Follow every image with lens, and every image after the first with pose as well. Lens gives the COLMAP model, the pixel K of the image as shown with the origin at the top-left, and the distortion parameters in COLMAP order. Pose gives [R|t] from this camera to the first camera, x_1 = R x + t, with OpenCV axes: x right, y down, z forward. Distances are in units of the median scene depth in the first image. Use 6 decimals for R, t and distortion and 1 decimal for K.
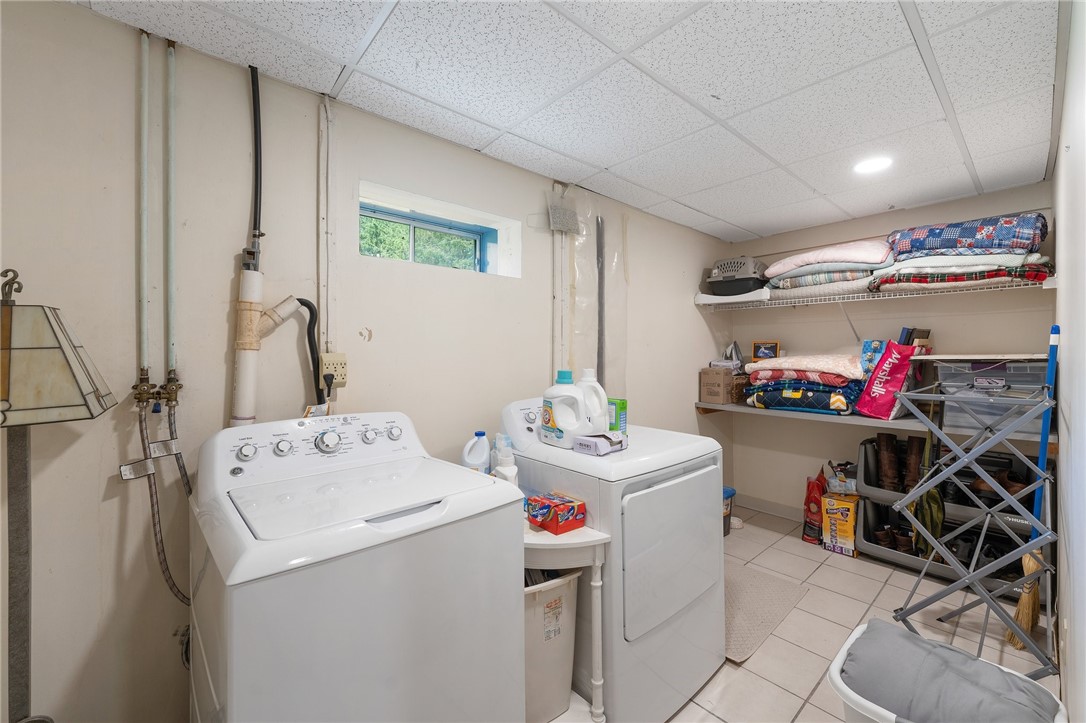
lens RADIAL K [[455.6, 0, 550.4], [0, 455.6, 358.7], [0, 0, 1]] dist [-0.001945, -0.001049]
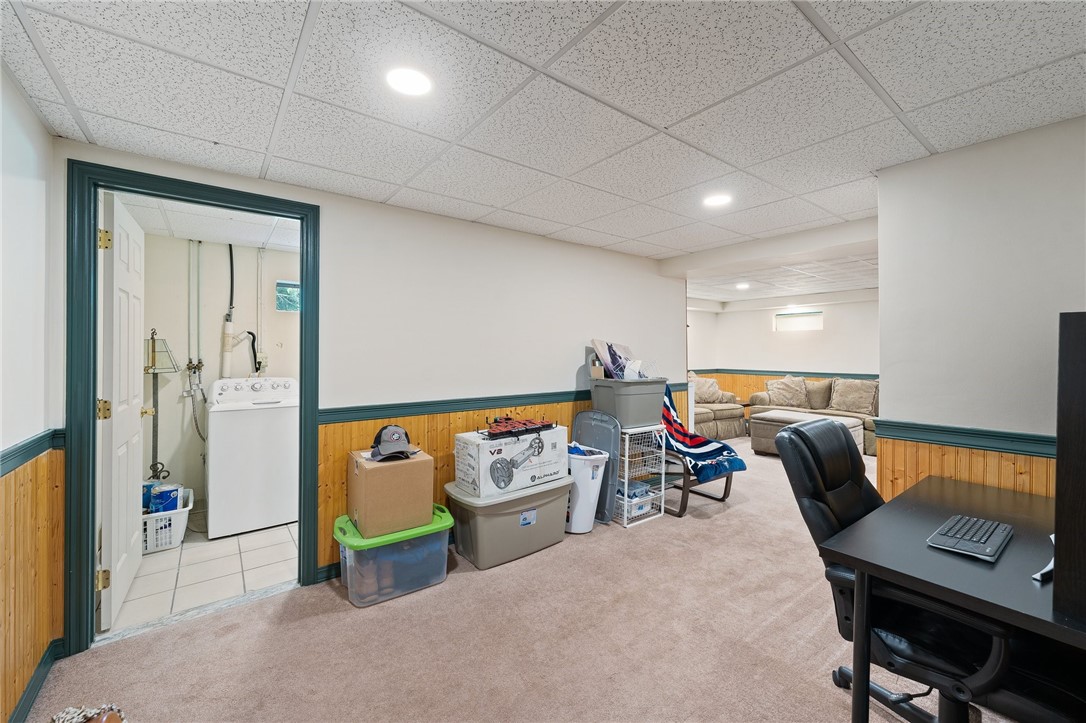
lens RADIAL K [[455.6, 0, 536.3], [0, 455.6, 355.9], [0, 0, 1]] dist [-0.001945, -0.001049]
pose [[0.997078, -0.000054, -0.076395, 1.347211], [-0.000474, 0.999976, -0.006890, 0.021994], [0.076394, 0.006907, 0.997054, -1.523317]]
